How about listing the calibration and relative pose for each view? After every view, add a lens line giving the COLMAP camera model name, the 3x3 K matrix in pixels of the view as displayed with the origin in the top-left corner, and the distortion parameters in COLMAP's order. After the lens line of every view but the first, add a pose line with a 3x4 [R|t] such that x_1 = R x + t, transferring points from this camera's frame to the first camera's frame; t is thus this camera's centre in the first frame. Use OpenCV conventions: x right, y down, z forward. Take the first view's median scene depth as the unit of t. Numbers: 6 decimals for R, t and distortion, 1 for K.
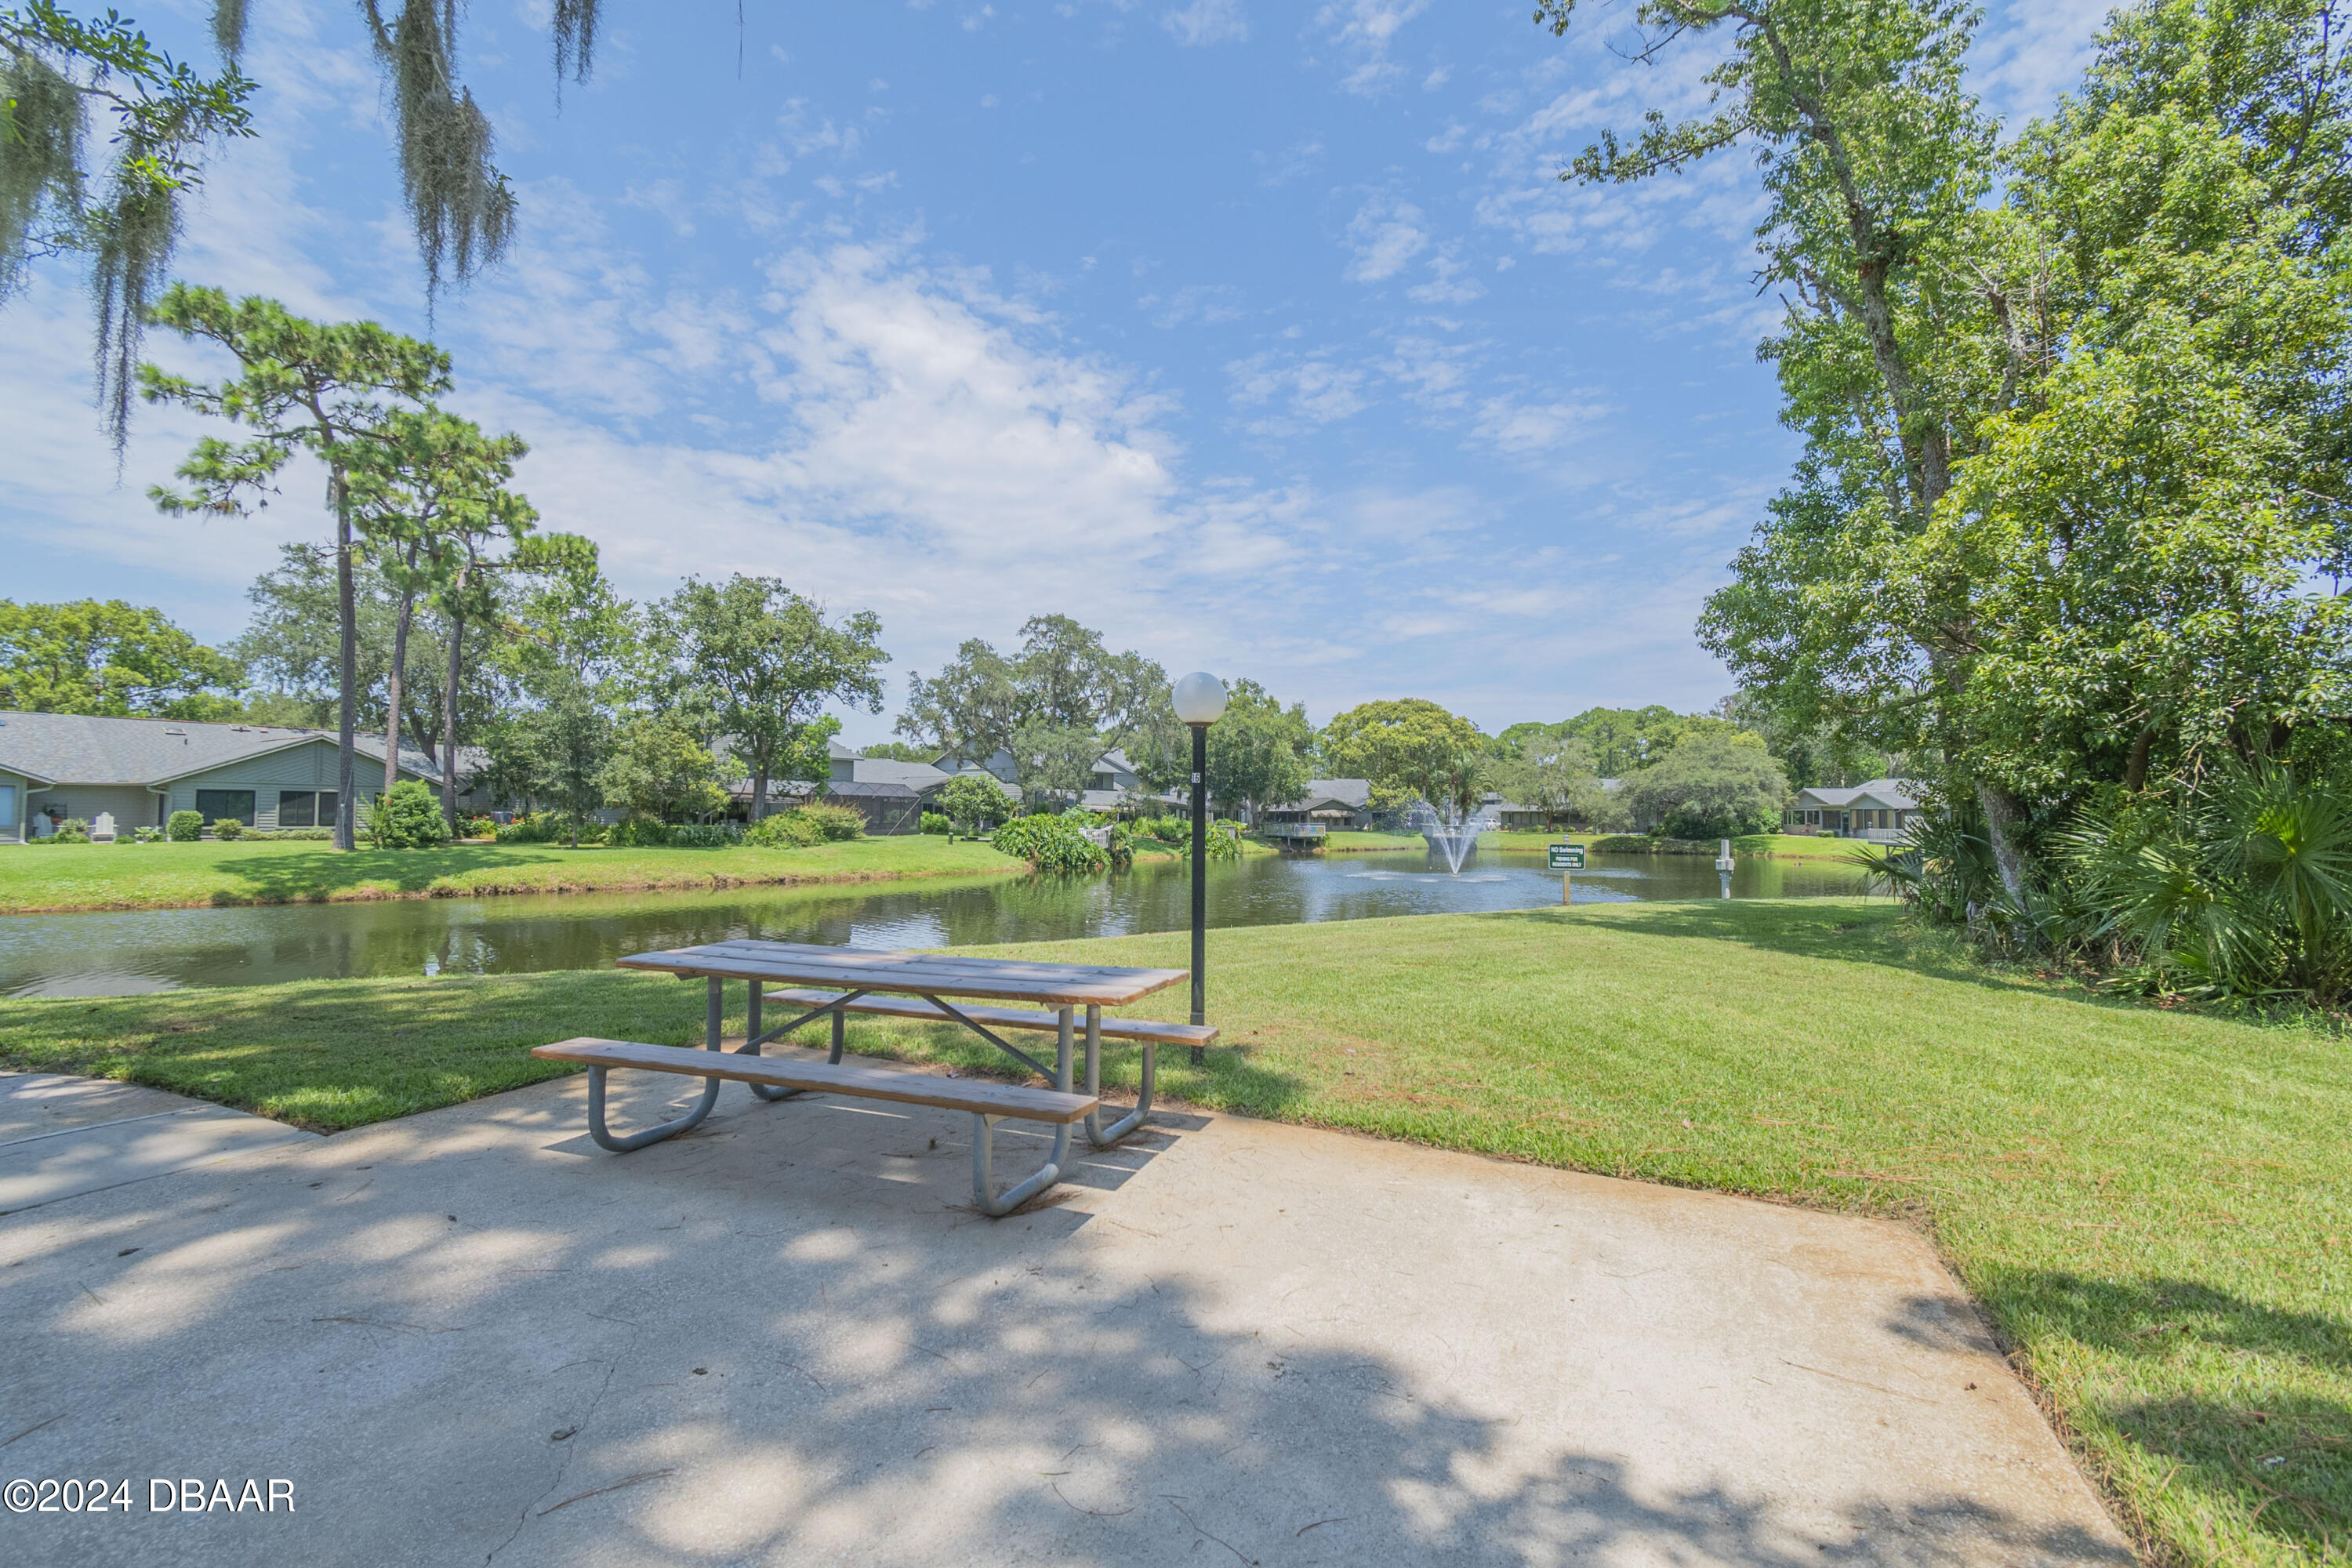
lens RADIAL K [[1027.1, 0, 1174.1], [0, 1027.1, 785.4], [0, 0, 1]] dist [0.003042, -0.003492]
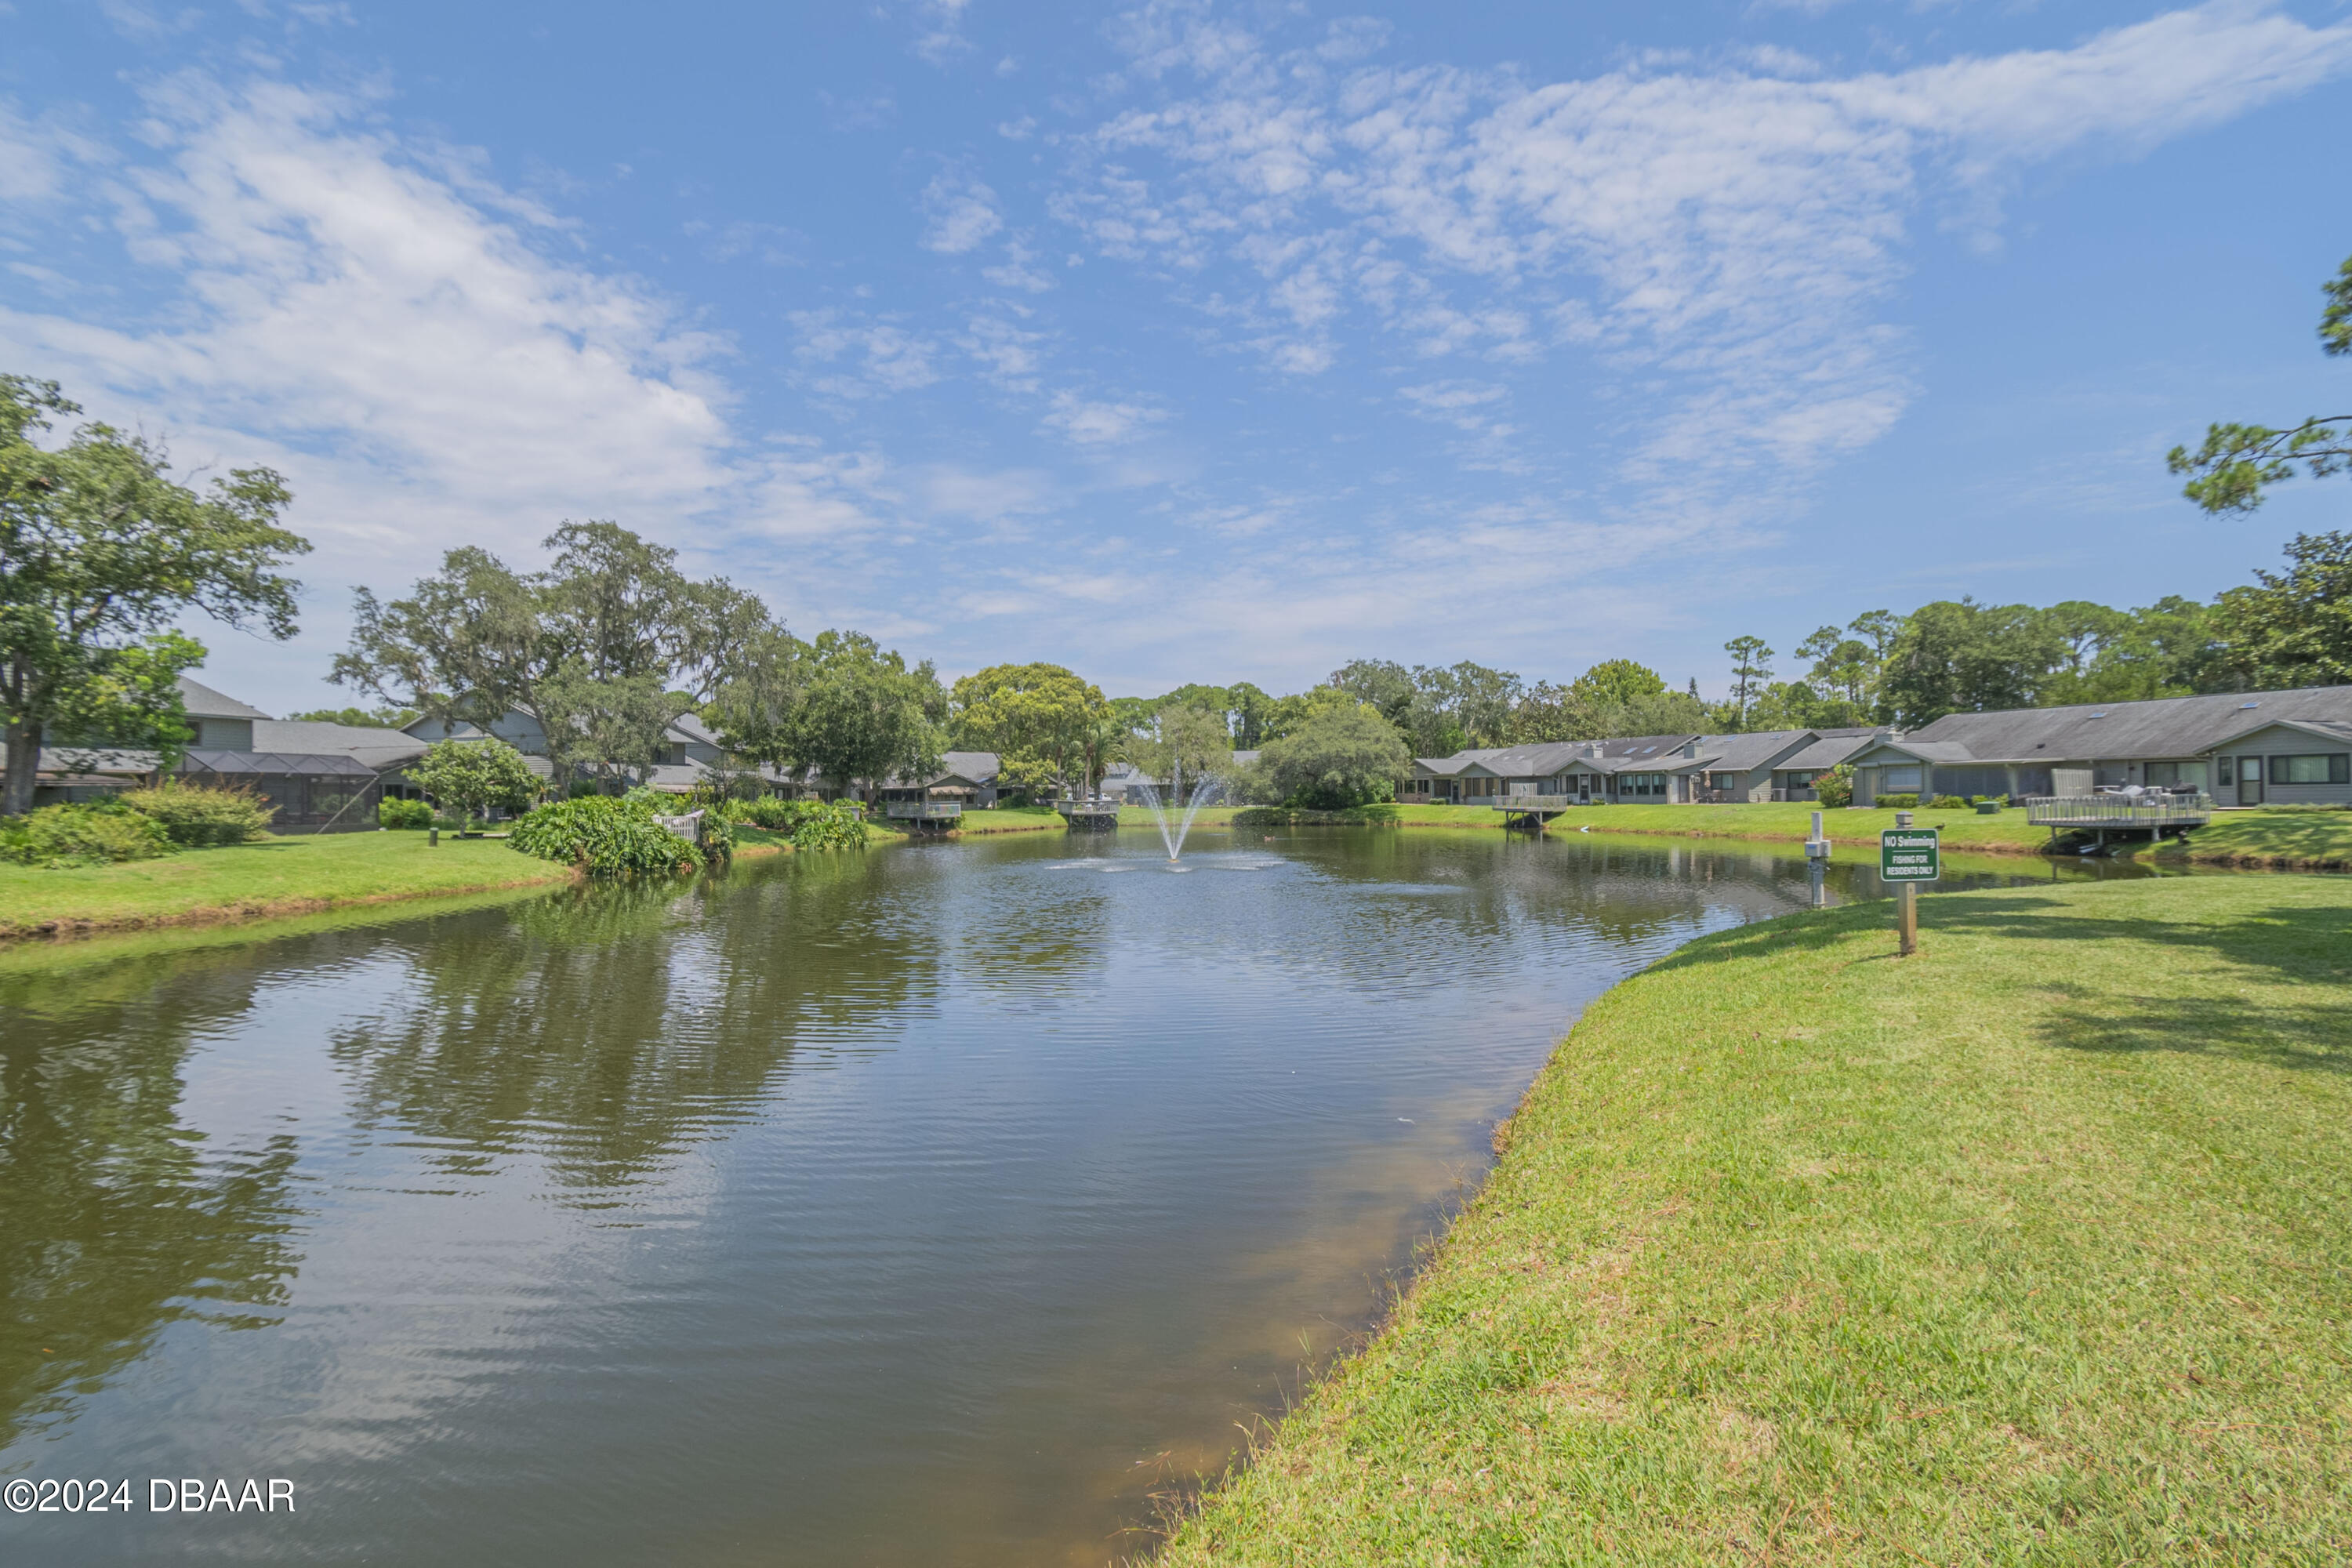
lens RADIAL K [[1027.1, 0, 1177.8], [0, 1027.1, 771.0], [0, 0, 1]] dist [0.003042, -0.003492]
pose [[0.917518, -0.009542, 0.397581, -0.026933], [0.006579, 0.999939, 0.008815, 0.004813], [-0.397641, -0.005473, 0.917525, 0.136311]]
